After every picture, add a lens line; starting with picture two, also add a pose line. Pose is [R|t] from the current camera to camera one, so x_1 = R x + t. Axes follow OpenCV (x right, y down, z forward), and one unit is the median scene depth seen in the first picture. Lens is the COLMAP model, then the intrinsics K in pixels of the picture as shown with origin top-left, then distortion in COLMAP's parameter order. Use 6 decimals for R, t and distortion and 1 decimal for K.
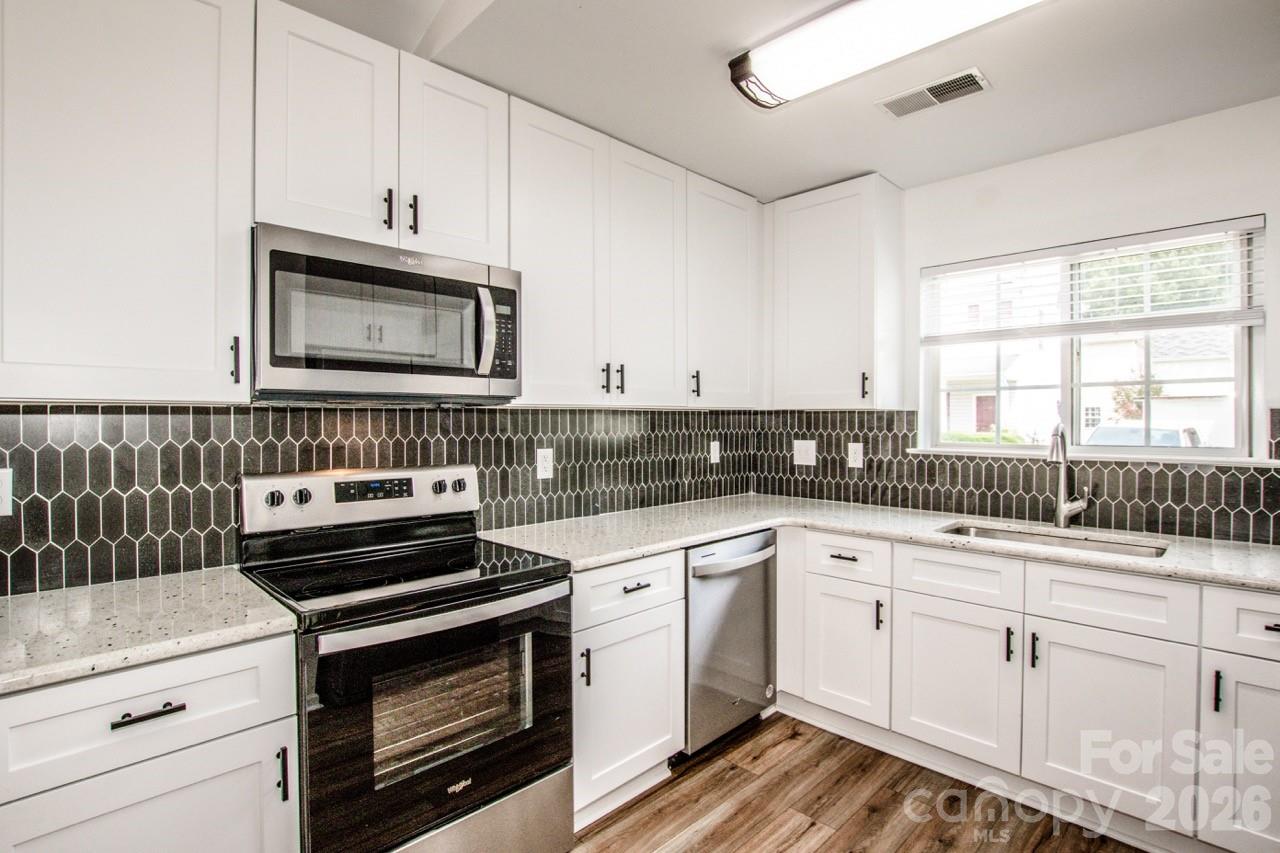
lens RADIAL K [[616.4, 0, 640.9], [0, 616.4, 424.2], [0, 0, 1]] dist [-0.027366, 0.000310]
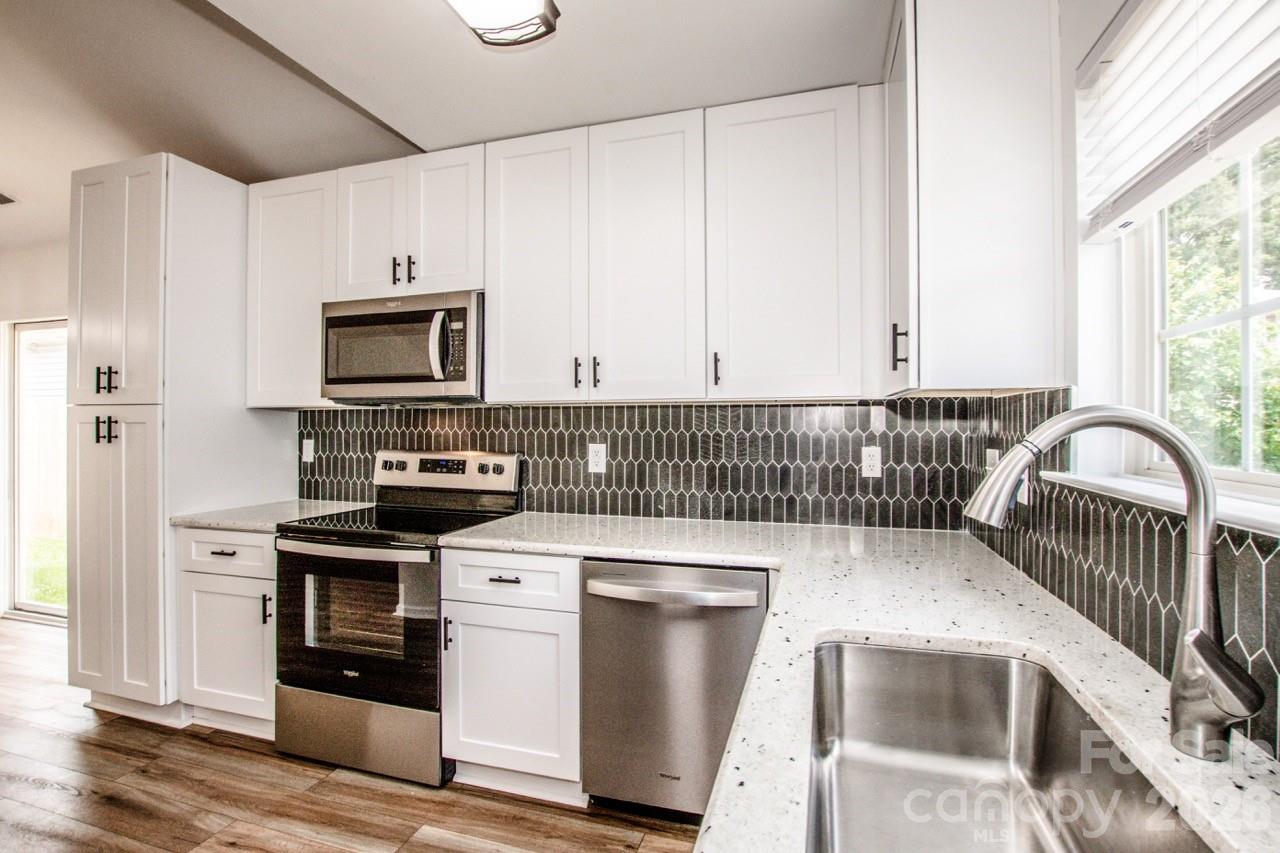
lens RADIAL K [[593.1, 0, 640.0], [0, 593.1, 426.5], [0, 0, 1]] dist [-0.030416, 0.000008]
pose [[0.474123, 0.003497, -0.880452, 0.796165], [-0.007860, 0.999969, -0.000261, 0.010665], [0.880424, 0.007045, 0.474136, 0.617861]]
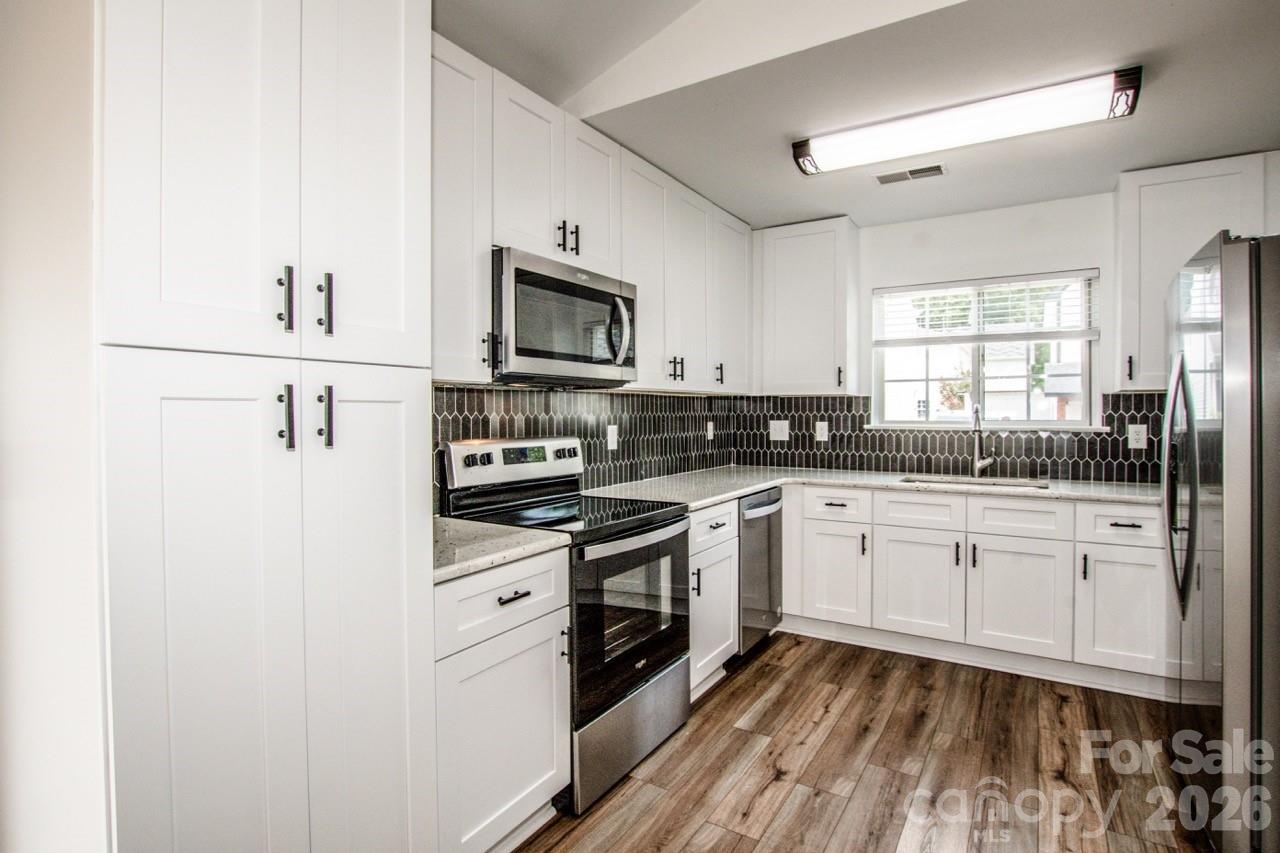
lens RADIAL K [[634.1, 0, 647.3], [0, 634.1, 417.4], [0, 0, 1]] dist [-0.028026, 0.000546]
pose [[0.972330, -0.003431, 0.233586, -0.400769], [0.003351, 0.999994, 0.000739, 0.024789], [-0.233587, 0.000064, 0.972336, -0.252937]]
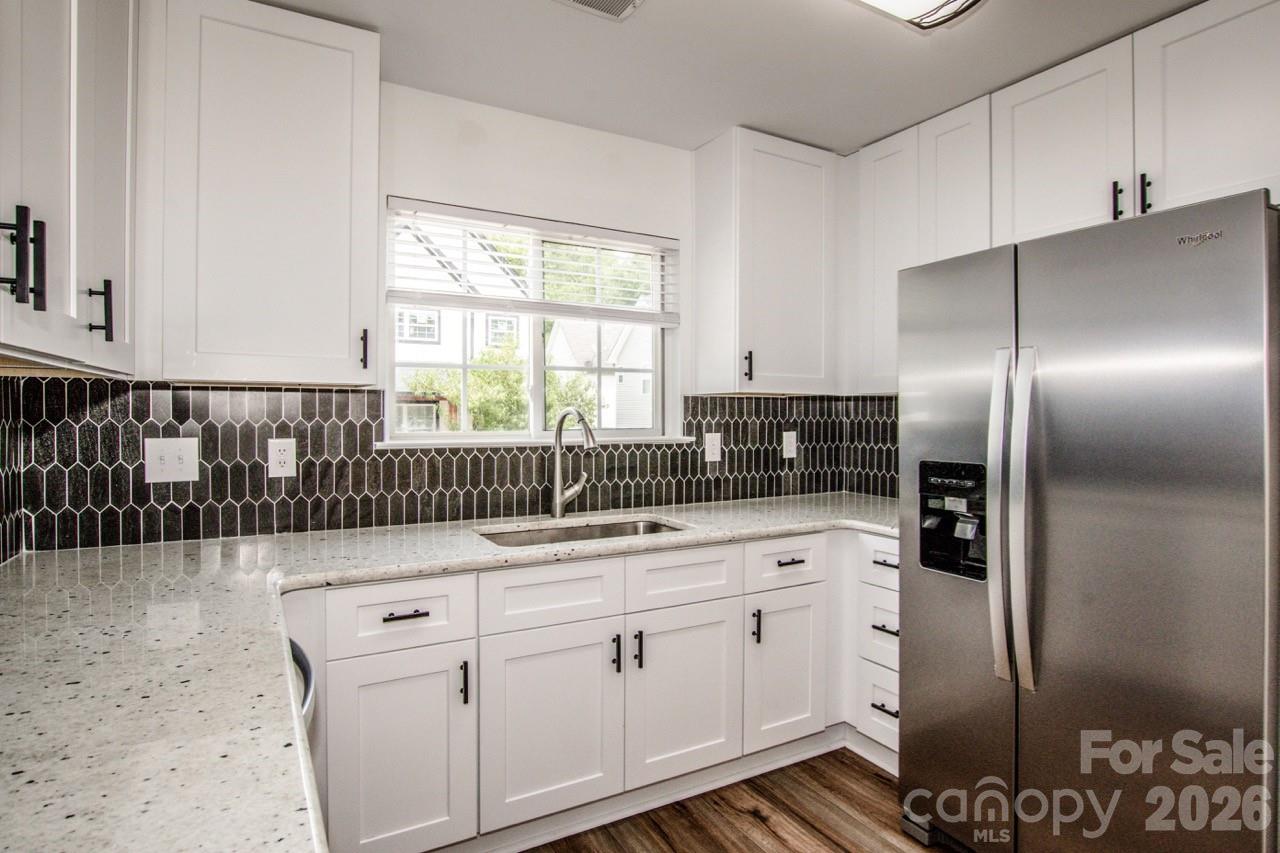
lens RADIAL K [[685.4, 0, 670.1], [0, 685.4, 418.1], [0, 0, 1]] dist [-0.030360, 0.002422]
pose [[0.237872, -0.009599, 0.971249, -0.294555], [0.002444, 0.999954, 0.009284, 0.005865], [-0.971293, 0.000166, 0.237884, 0.577174]]
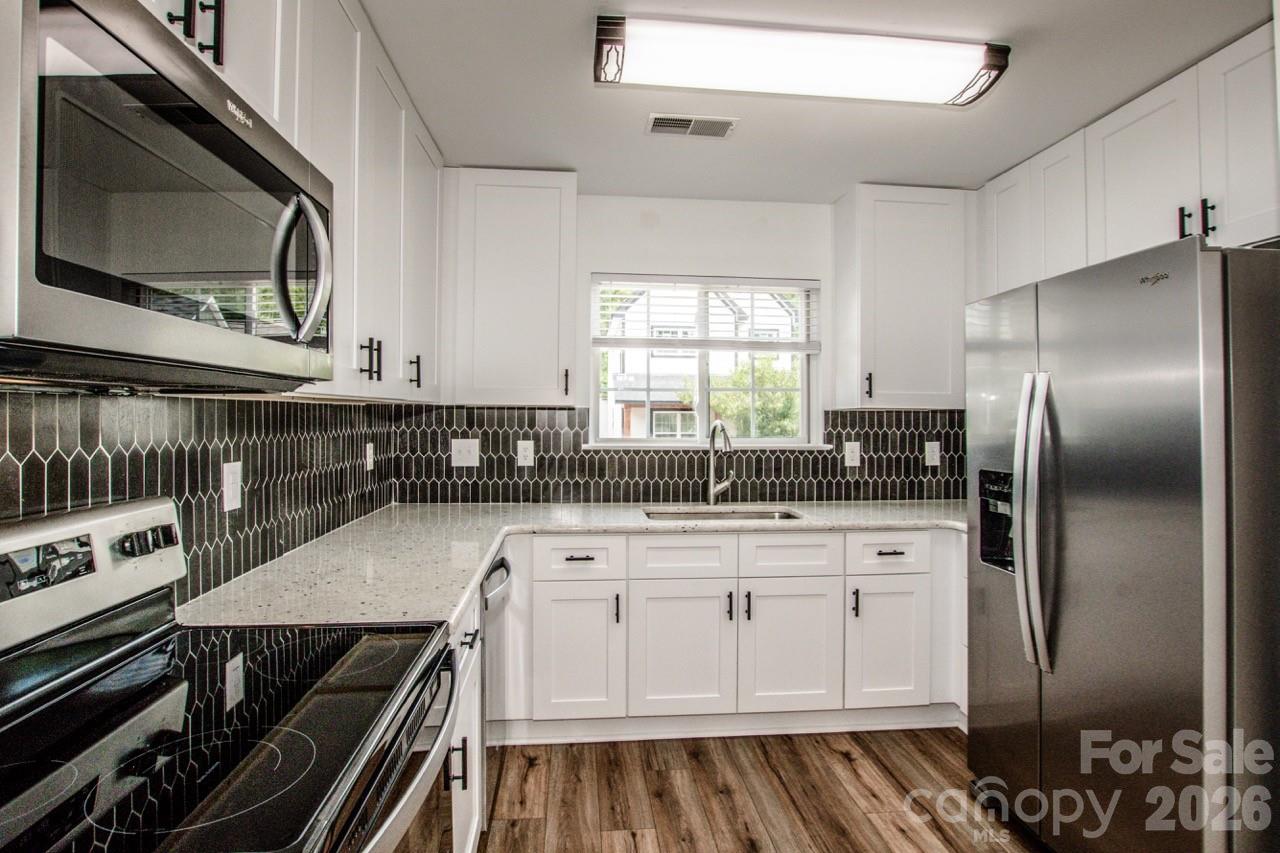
lens RADIAL K [[643.0, 0, 633.7], [0, 643.0, 411.2], [0, 0, 1]] dist [-0.040036, 0.000330]
pose [[0.638092, 0.008443, 0.769914, -0.409750], [0.000437, 0.999936, -0.011327, -0.005205], [-0.769960, 0.007564, 0.638048, 0.289149]]
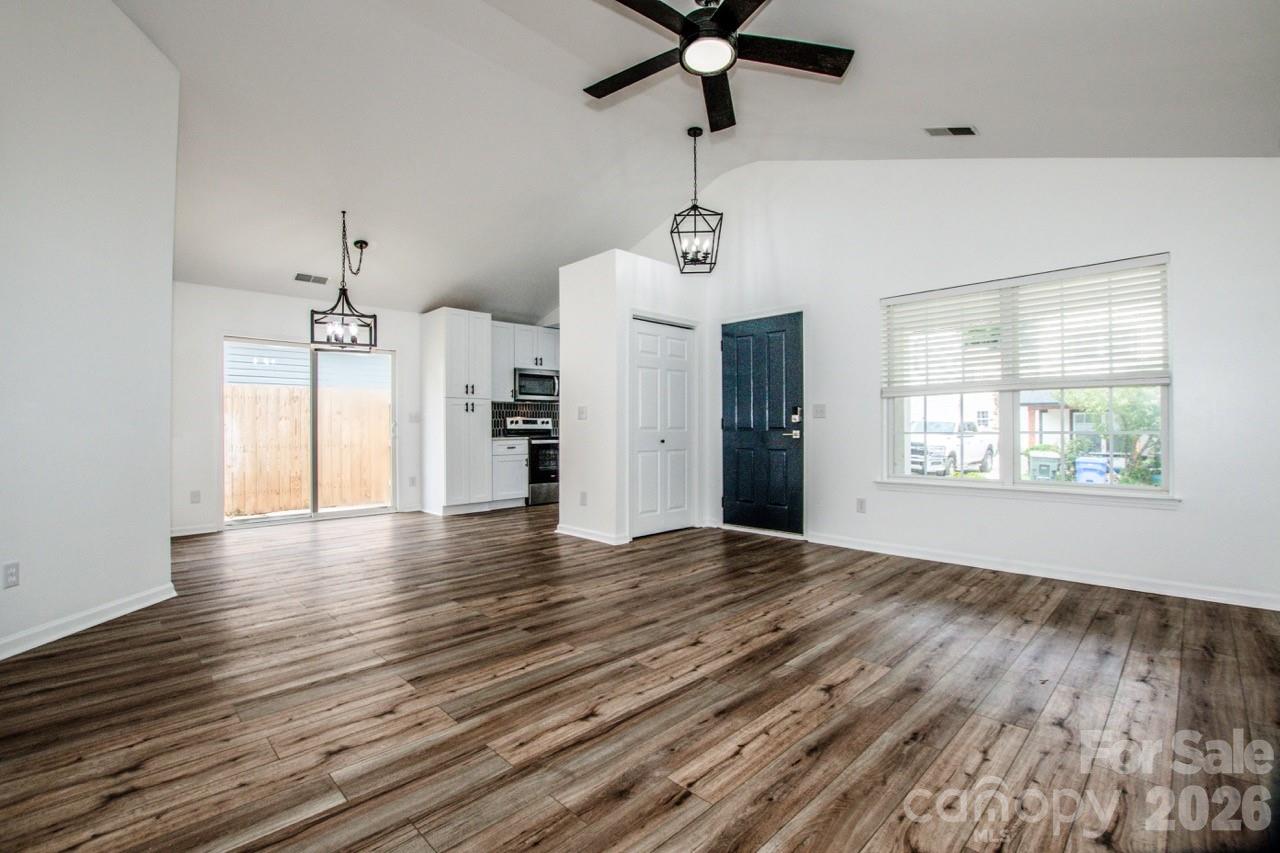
lens RADIAL K [[571.7, 0, 656.4], [0, 571.7, 430.9], [0, 0, 1]] dist [-0.032570, 0.000902]
pose [[0.999641, -0.005394, 0.026248, 0.295620], [0.005422, 0.999985, -0.000994, 0.145993], [-0.026242, 0.001136, 0.999655, -2.525930]]
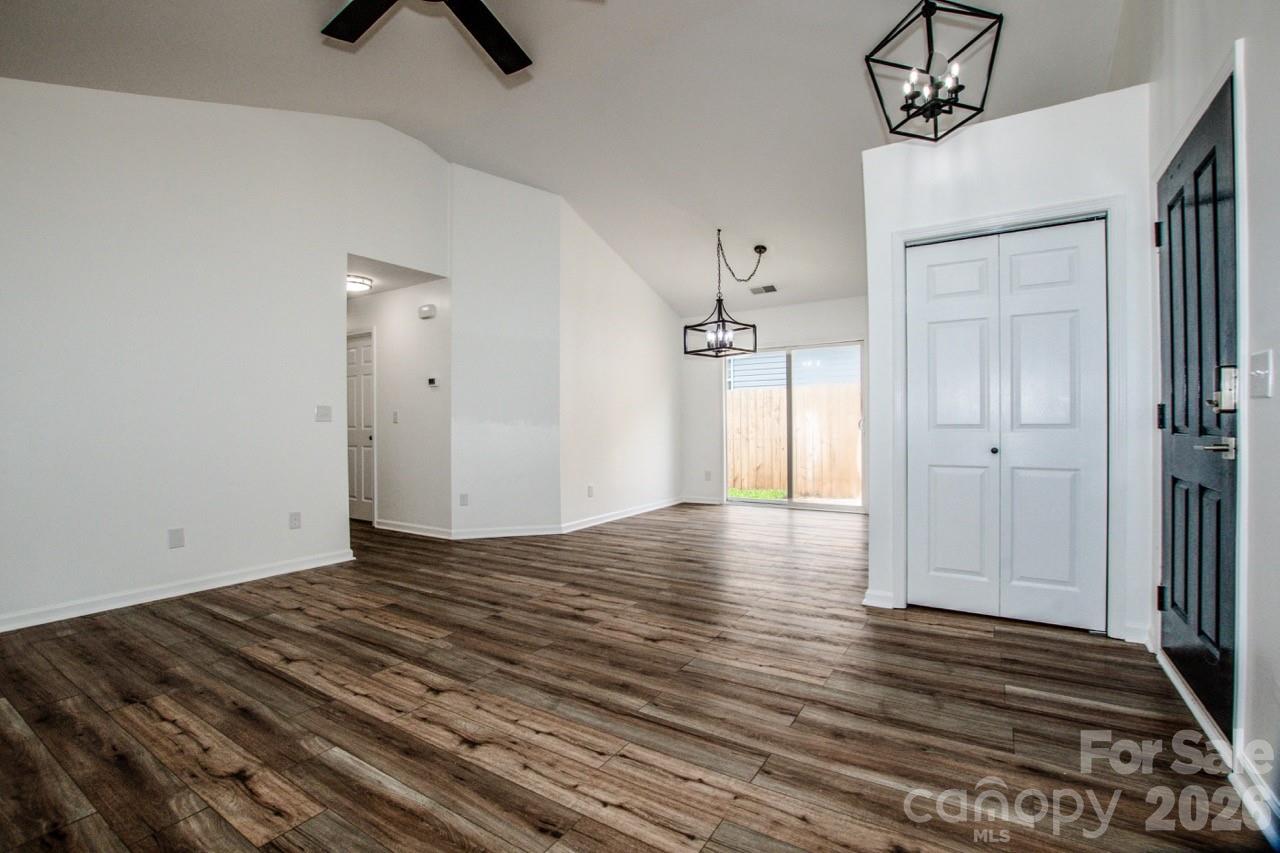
lens RADIAL K [[571.7, 0, 656.4], [0, 571.7, 430.9], [0, 0, 1]] dist [-0.032570, 0.000902]
pose [[0.233208, 0.010359, -0.972372, 1.395005], [0.003379, 0.999929, 0.011463, 0.123705], [0.972421, -0.005959, 0.233157, -1.263329]]
